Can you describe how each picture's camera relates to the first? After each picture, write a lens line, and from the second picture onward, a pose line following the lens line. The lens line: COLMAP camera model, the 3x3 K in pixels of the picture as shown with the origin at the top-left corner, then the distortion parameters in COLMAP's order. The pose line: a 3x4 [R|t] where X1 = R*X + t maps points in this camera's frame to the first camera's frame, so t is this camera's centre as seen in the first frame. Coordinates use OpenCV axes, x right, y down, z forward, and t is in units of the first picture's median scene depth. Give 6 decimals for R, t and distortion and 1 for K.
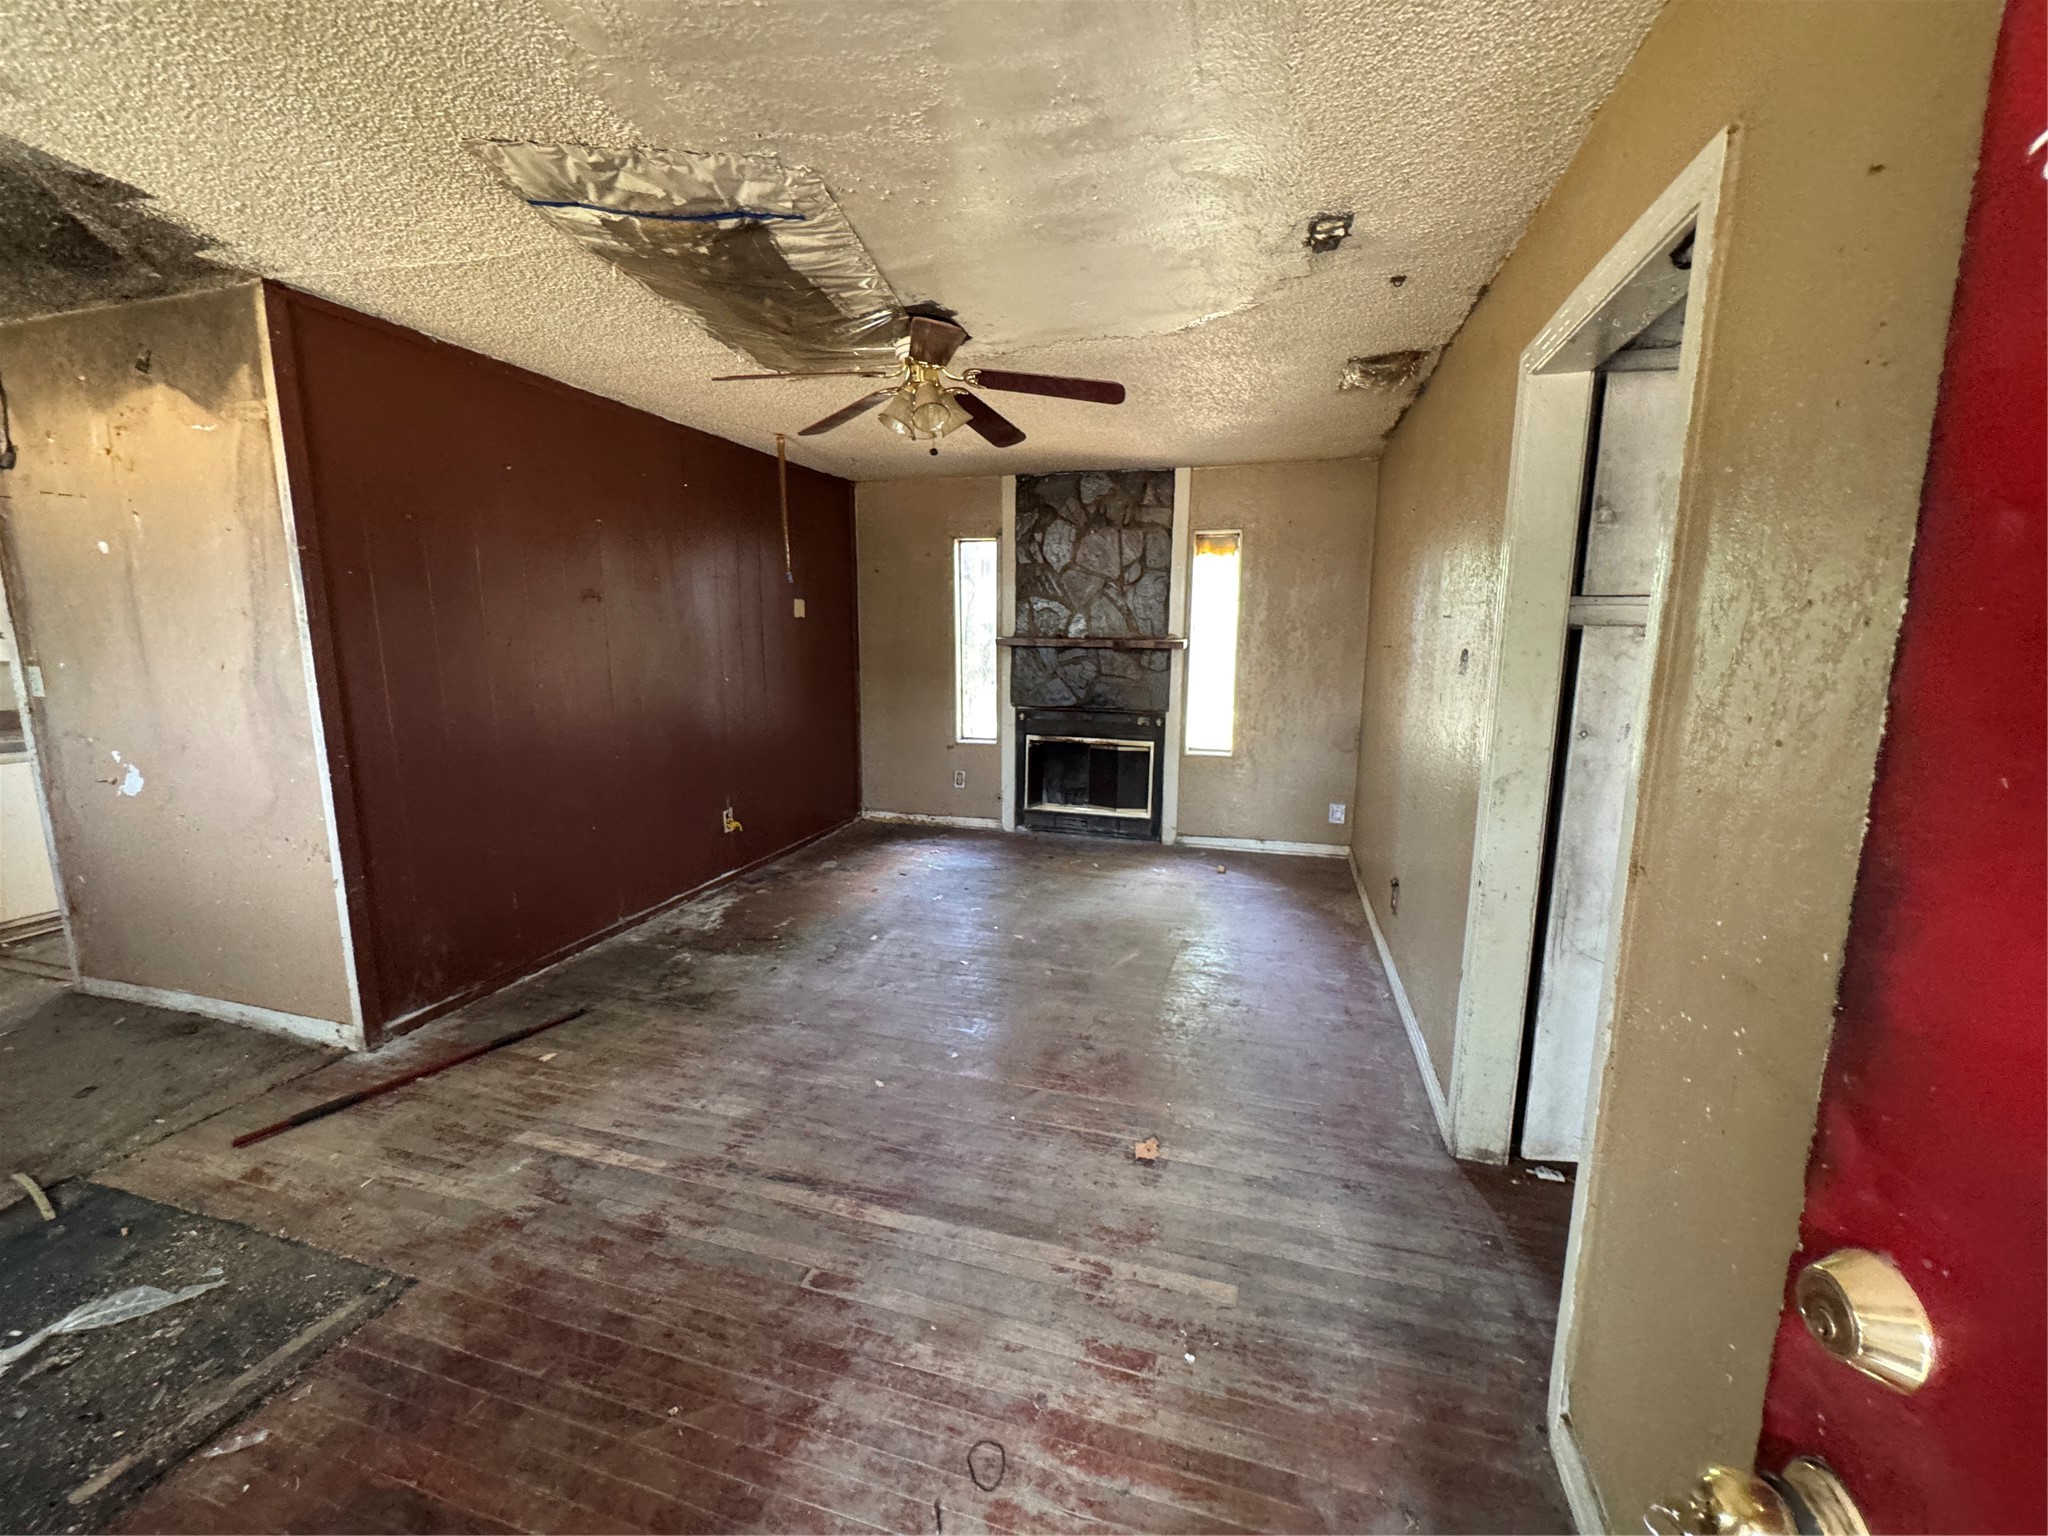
lens RADIAL K [[817.7, 0, 1027.6], [0, 817.7, 767.1], [0, 0, 1]] dist [0.000353, -0.000064]
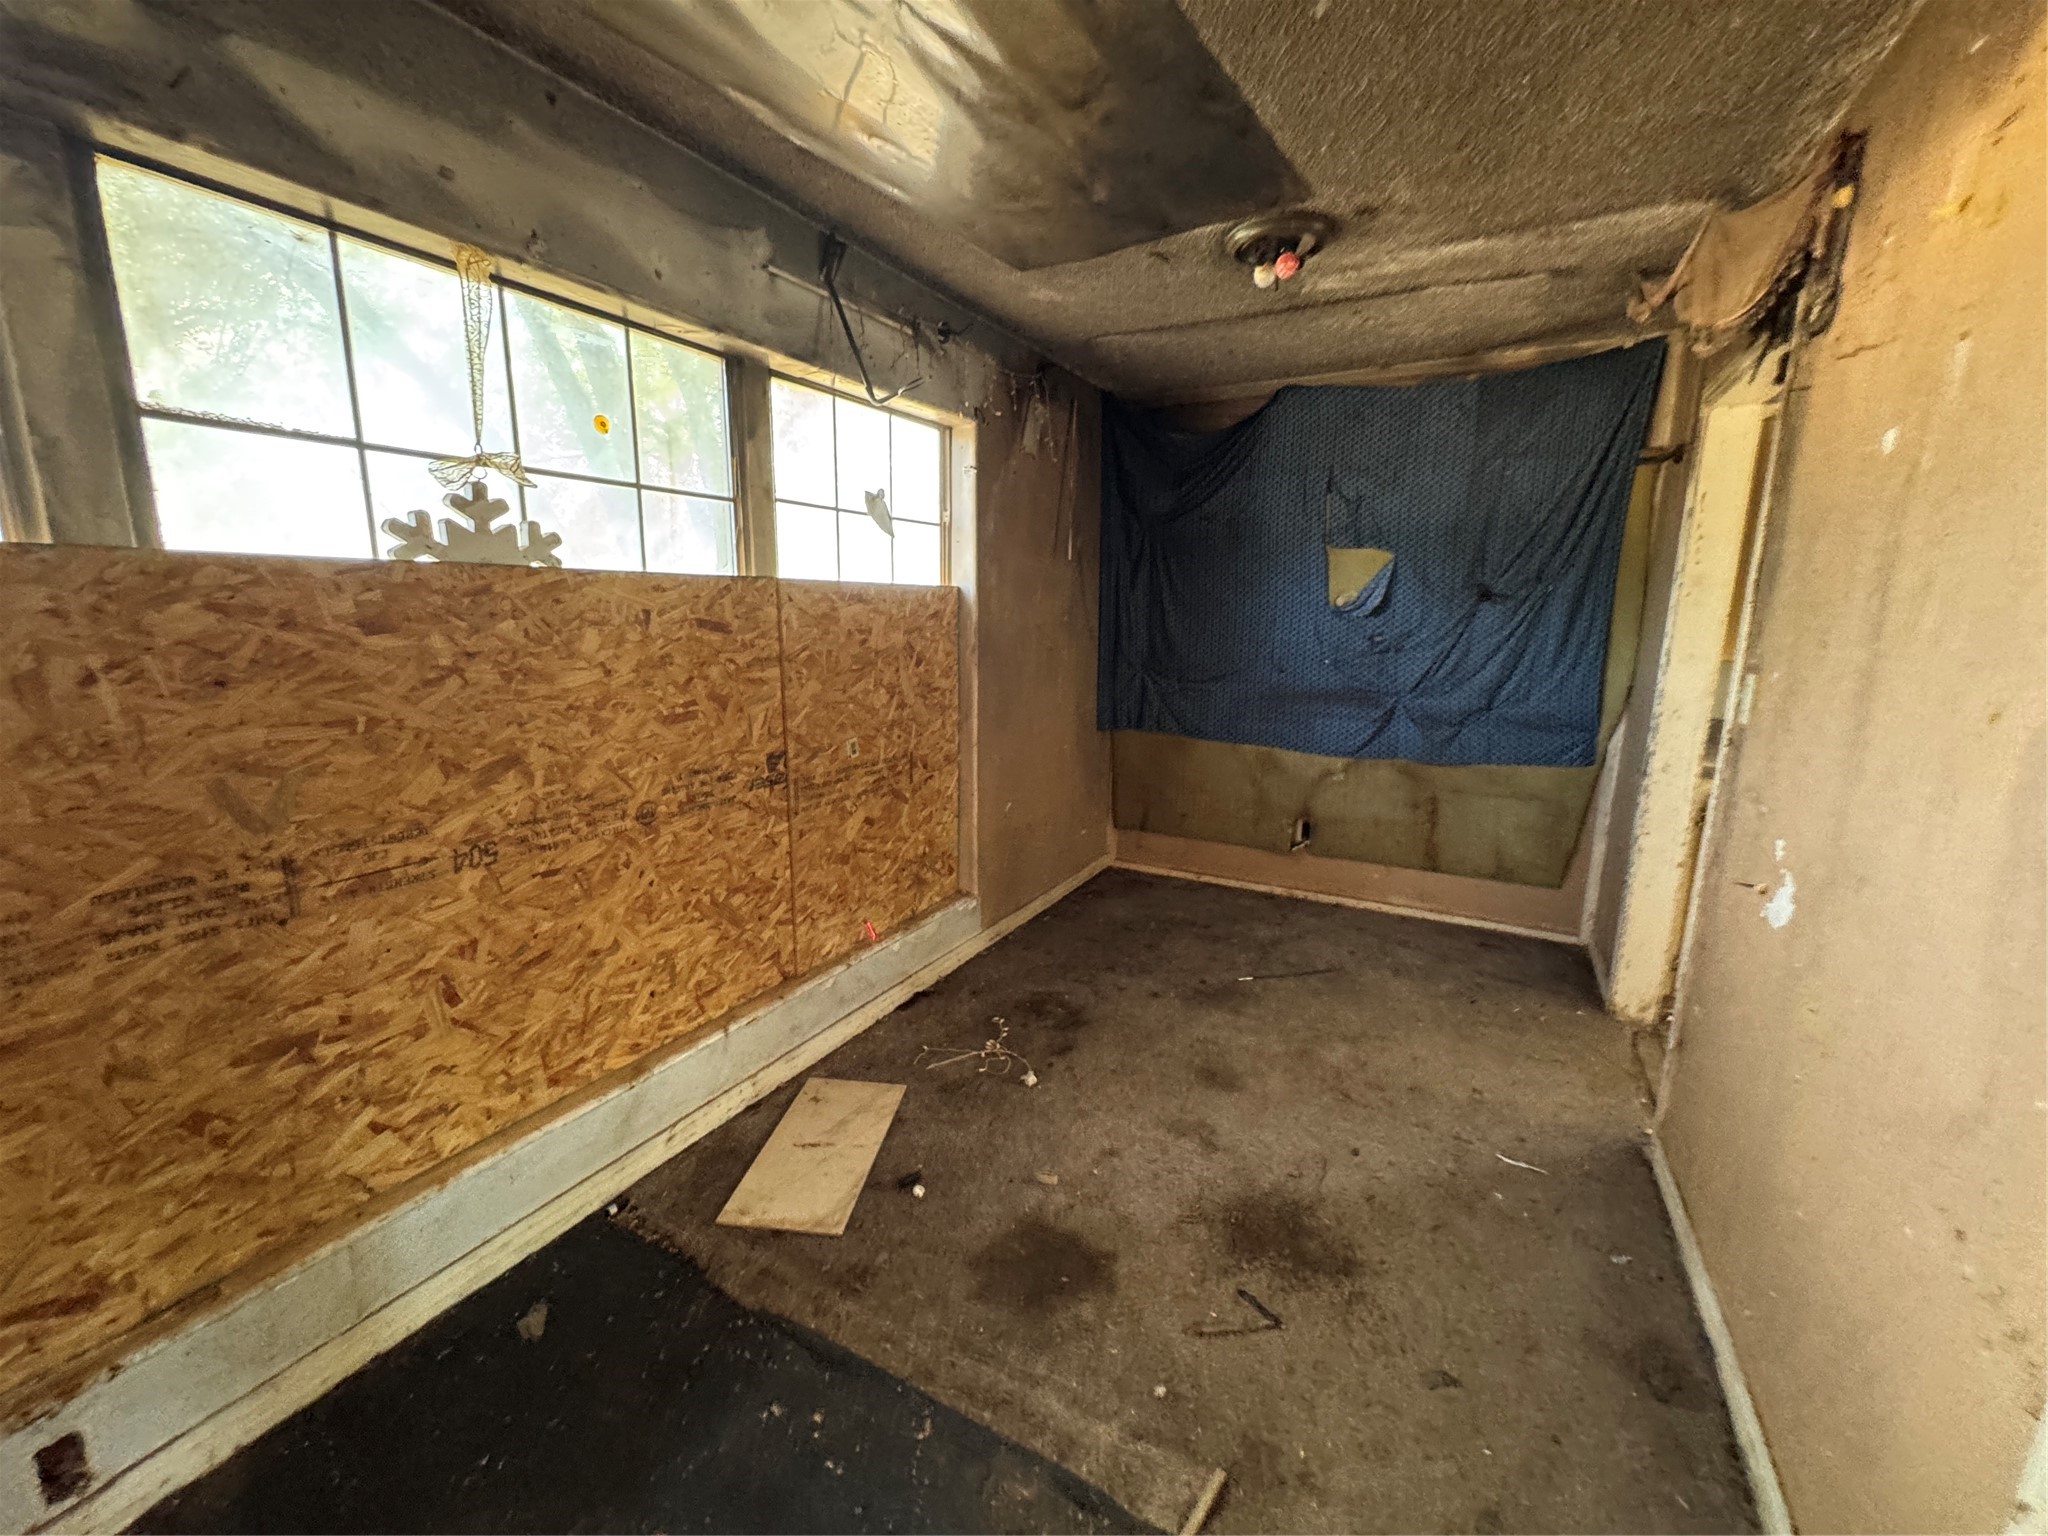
lens RADIAL K [[817.7, 0, 1024.2], [0, 817.7, 766.6], [0, 0, 1]] dist [0.000353, -0.000064]
pose [[-0.217908, 0.179952, -0.959236, -0.478775], [-0.168285, 0.961206, 0.218550, -0.097865], [0.961351, 0.209048, -0.179171, 0.585112]]
